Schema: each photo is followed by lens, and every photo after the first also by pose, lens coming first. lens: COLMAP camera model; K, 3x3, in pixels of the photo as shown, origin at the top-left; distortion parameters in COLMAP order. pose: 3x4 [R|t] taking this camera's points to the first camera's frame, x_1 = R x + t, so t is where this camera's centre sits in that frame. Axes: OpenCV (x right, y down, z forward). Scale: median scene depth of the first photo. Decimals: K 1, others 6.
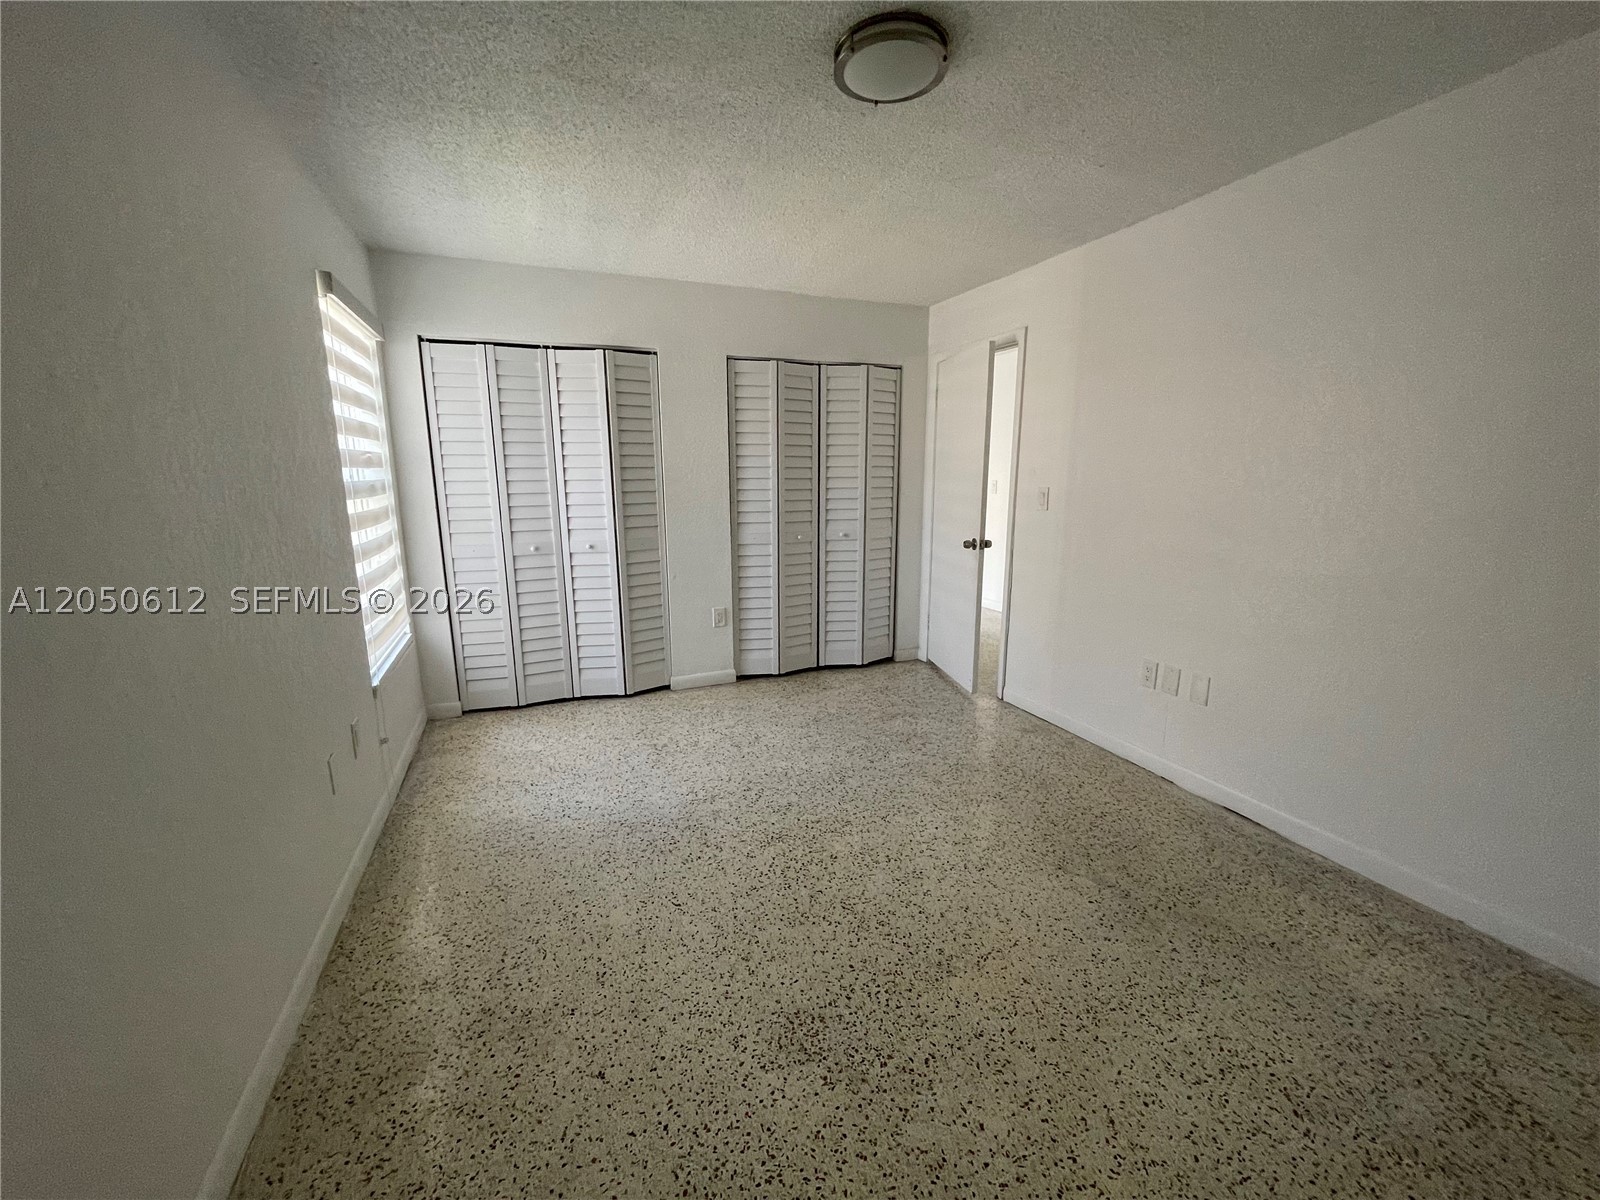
lens RADIAL K [[645.6, 0, 794.5], [0, 645.6, 608.1], [0, 0, 1]] dist [-0.005364, 0.001745]
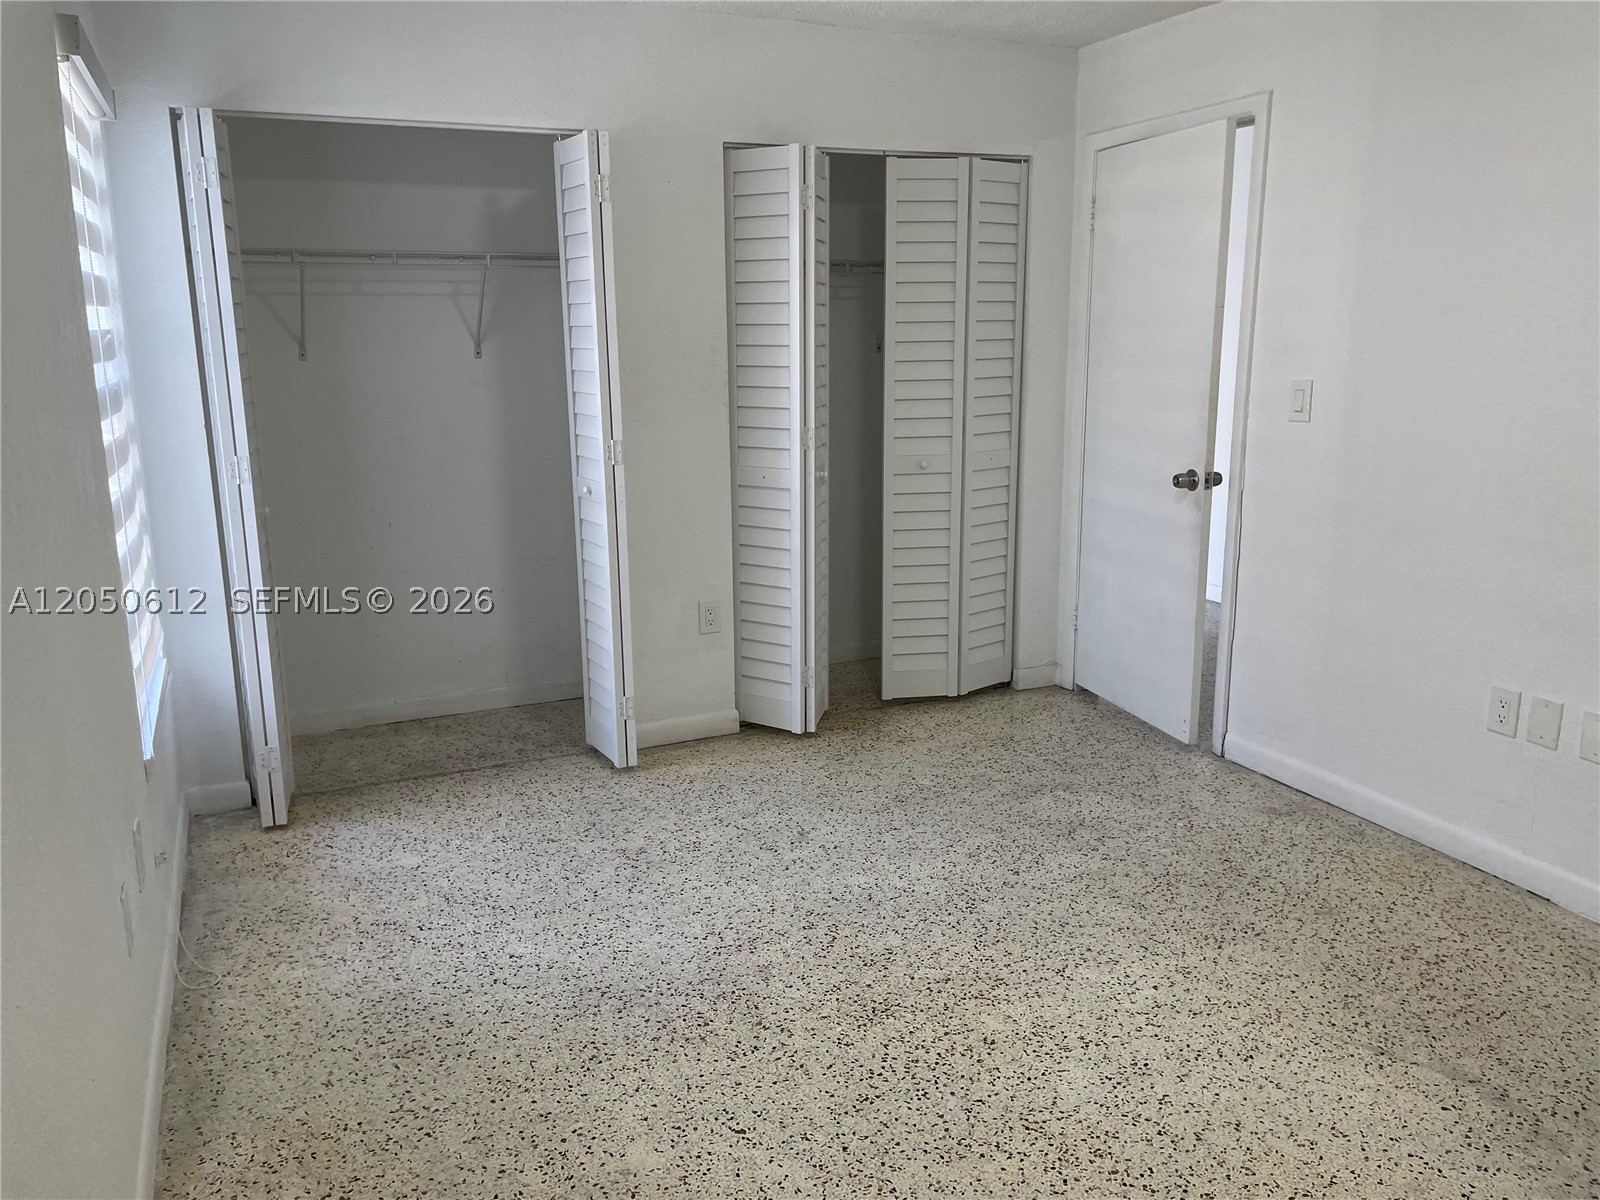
lens RADIAL K [[1210.8, 0, 789.9], [0, 1210.8, 594.2], [0, 0, 1]] dist [0.086765, -0.112142]
pose [[0.999265, -0.013732, 0.035793, -0.145263], [0.013329, 0.999845, 0.011484, -0.027267], [-0.035945, -0.010999, 0.999293, -0.078185]]
